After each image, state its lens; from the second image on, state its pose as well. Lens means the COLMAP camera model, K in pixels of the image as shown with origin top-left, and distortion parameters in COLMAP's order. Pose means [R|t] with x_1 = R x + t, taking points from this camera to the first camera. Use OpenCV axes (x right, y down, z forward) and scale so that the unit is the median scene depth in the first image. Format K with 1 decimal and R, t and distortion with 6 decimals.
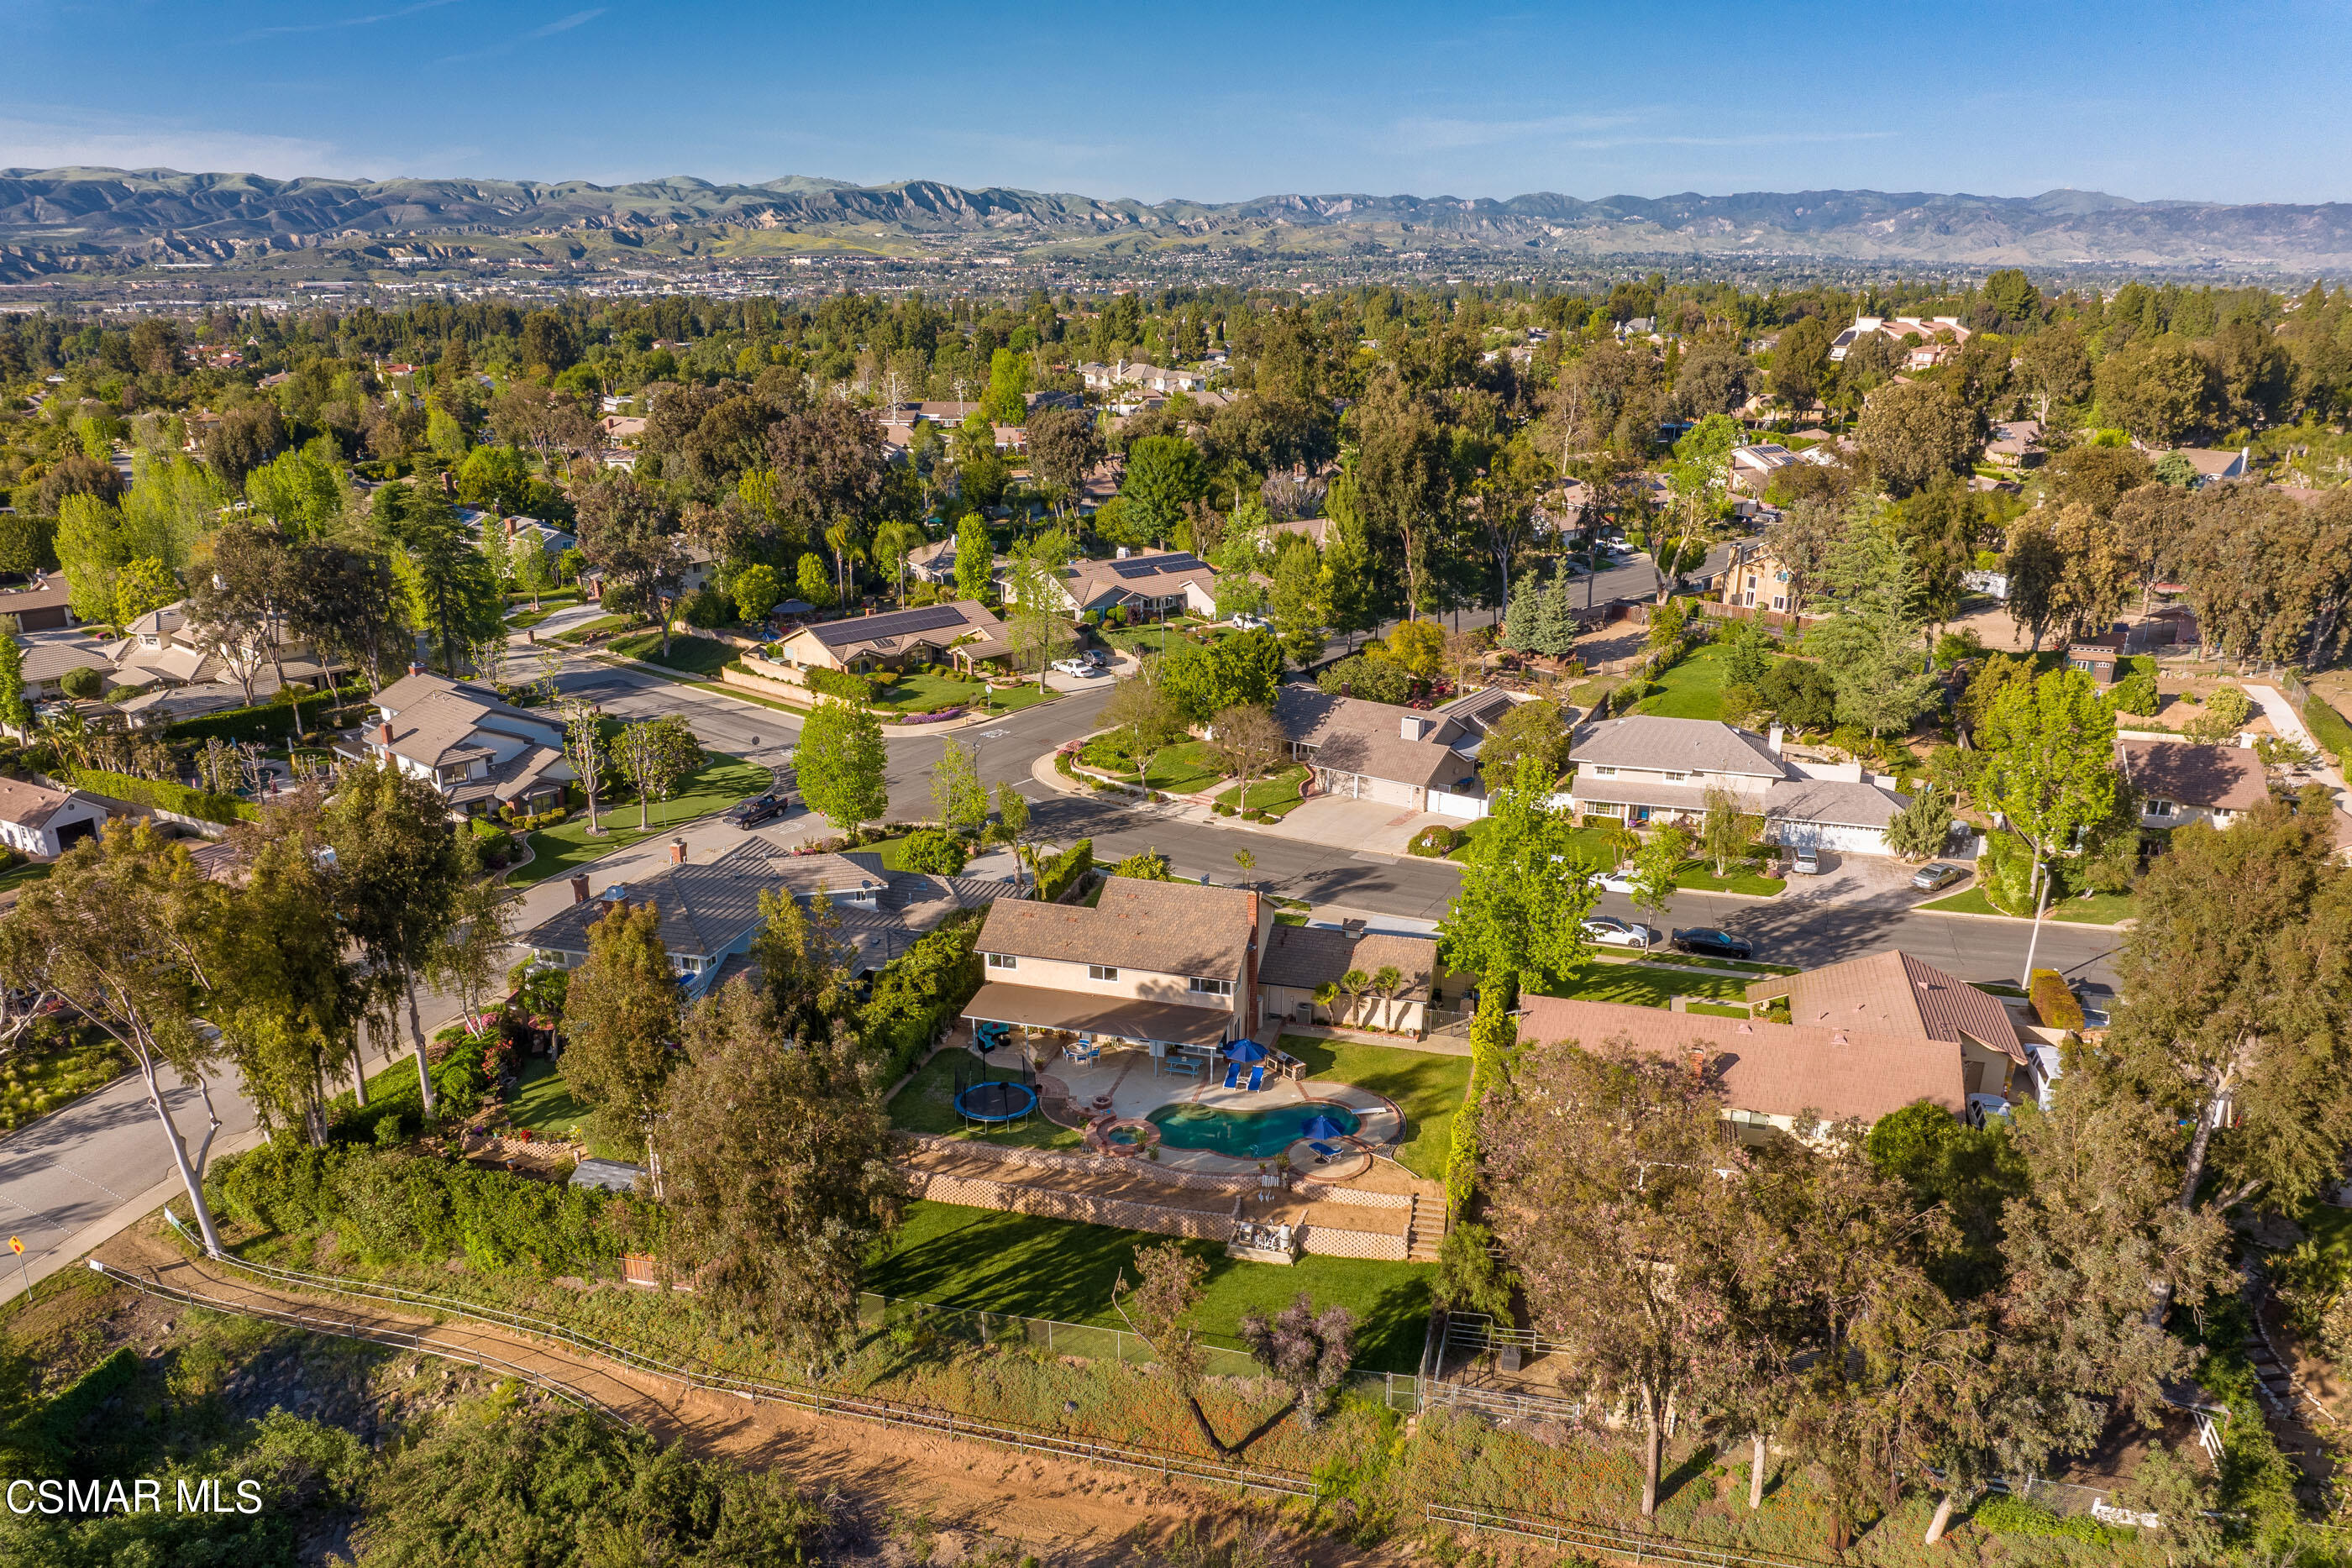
lens RADIAL K [[1666.6, 0, 1176.0], [0, 1666.6, 784.0], [0, 0, 1]] dist [-0.017217, -0.002127]
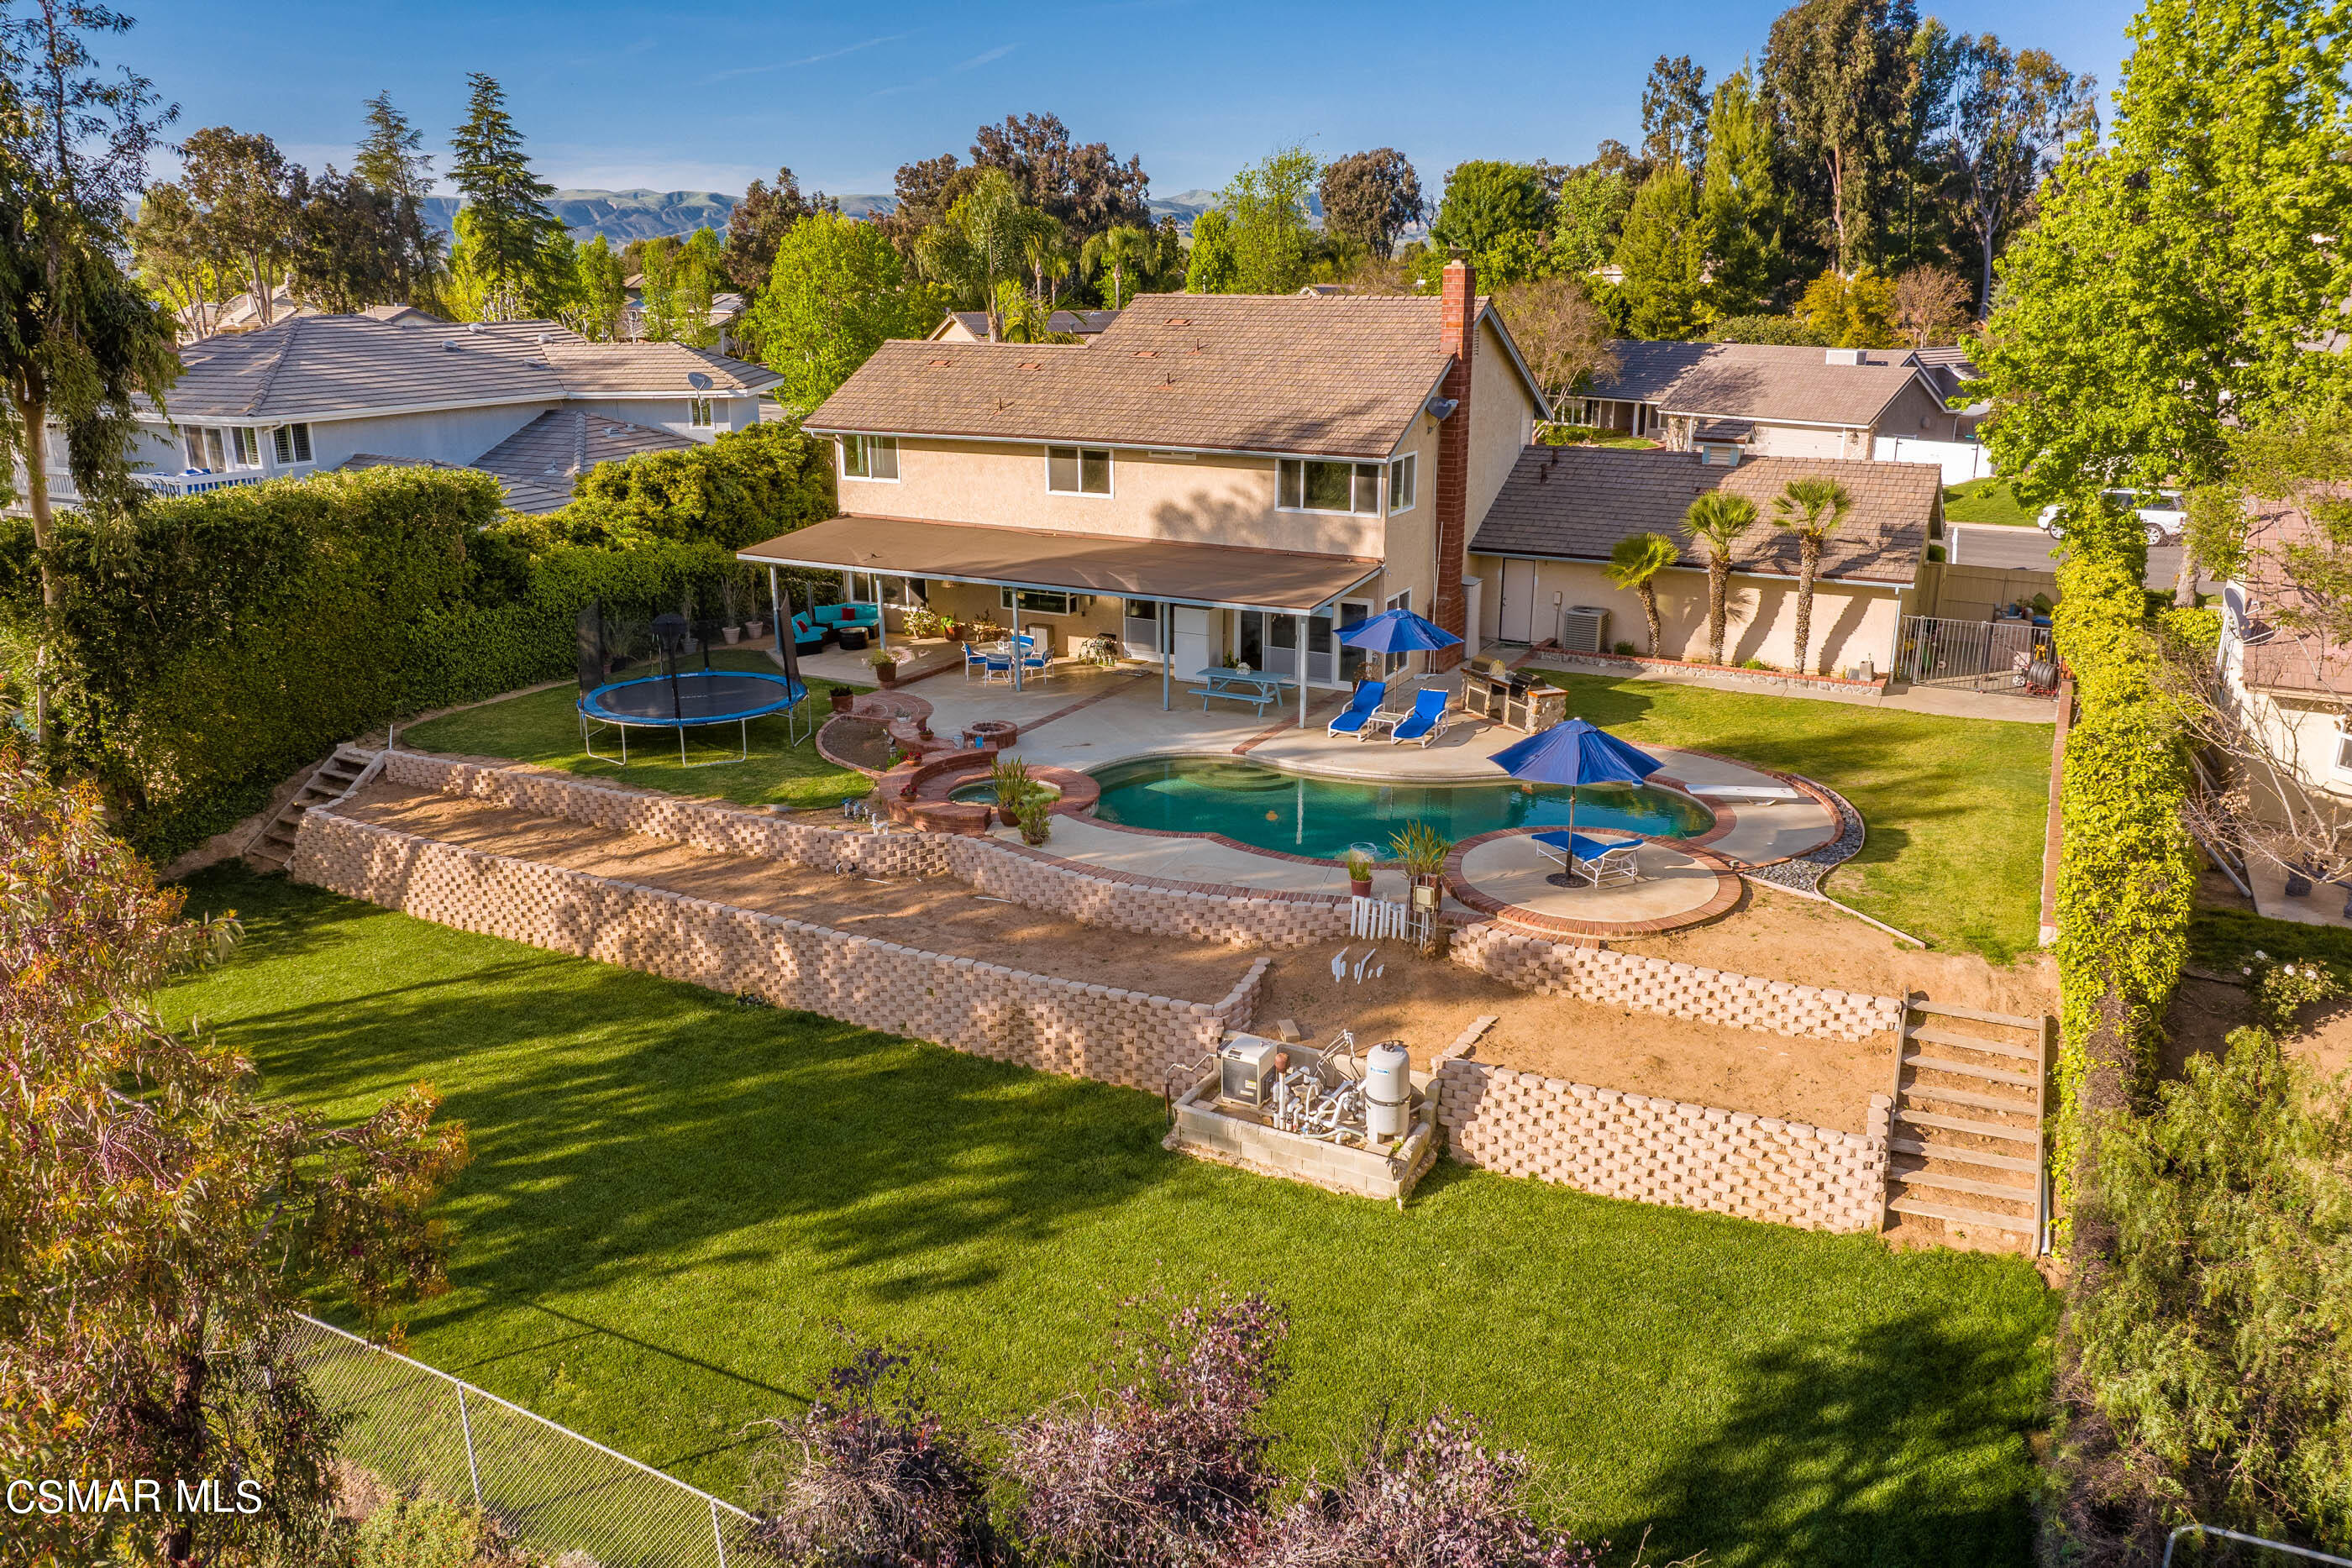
lens RADIAL K [[1663.4, 0, 1199.2], [0, 1663.4, 732.1], [0, 0, 1]] dist [-0.040783, -0.003547]
pose [[0.977389, 0.051838, -0.204995, 0.071746], [-0.058622, 0.997911, -0.027153, 0.184991], [0.203159, 0.038556, 0.978386, 0.609861]]
